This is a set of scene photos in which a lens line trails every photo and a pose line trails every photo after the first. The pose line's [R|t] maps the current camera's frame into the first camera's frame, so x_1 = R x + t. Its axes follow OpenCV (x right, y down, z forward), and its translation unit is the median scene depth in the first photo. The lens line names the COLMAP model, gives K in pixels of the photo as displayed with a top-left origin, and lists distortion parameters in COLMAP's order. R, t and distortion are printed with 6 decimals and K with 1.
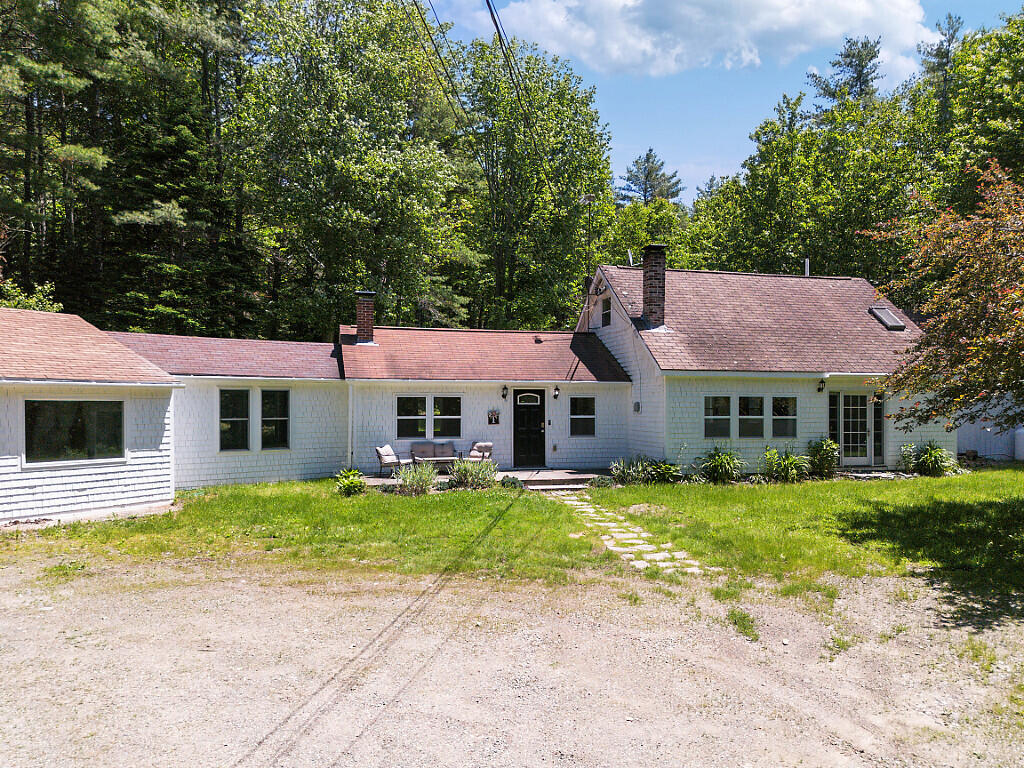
lens RADIAL K [[746.8, 0, 537.2], [0, 746.8, 393.7], [0, 0, 1]] dist [0.055218, -0.048566]
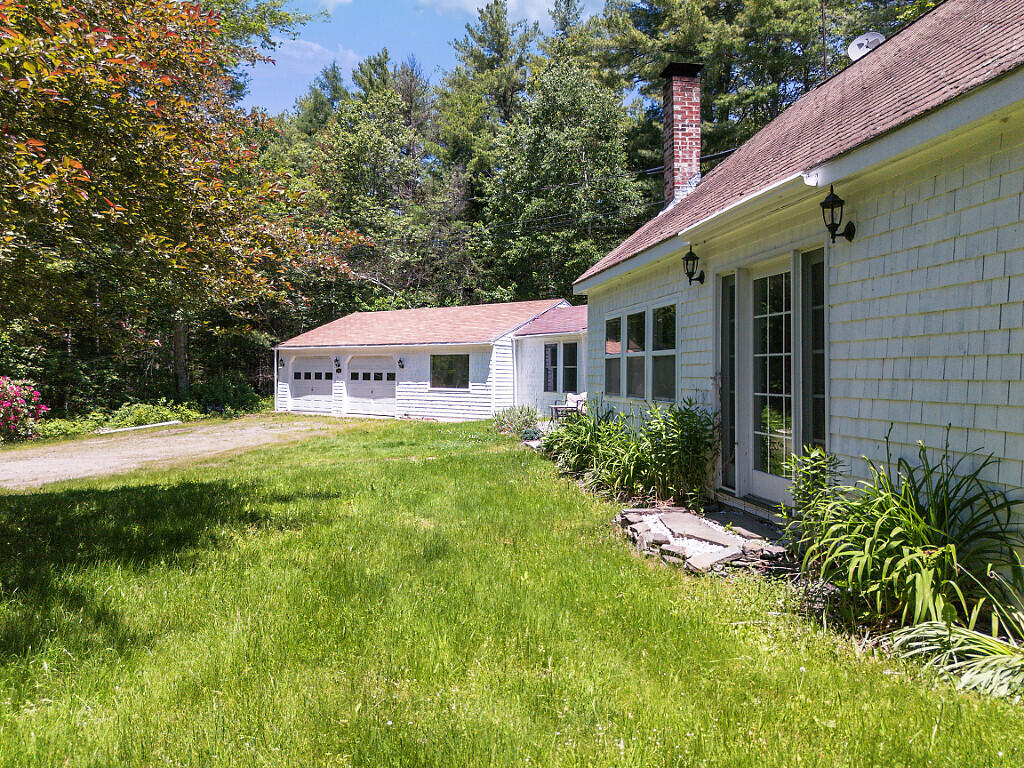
lens RADIAL K [[746.8, 0, 514.9], [0, 746.8, 379.7], [0, 0, 1]] dist [0.055218, -0.048566]
pose [[-0.165251, 0.006957, -0.986227, 0.886703], [0.011183, 0.999924, 0.005180, 0.050488], [0.986188, -0.010173, -0.165316, 1.189407]]
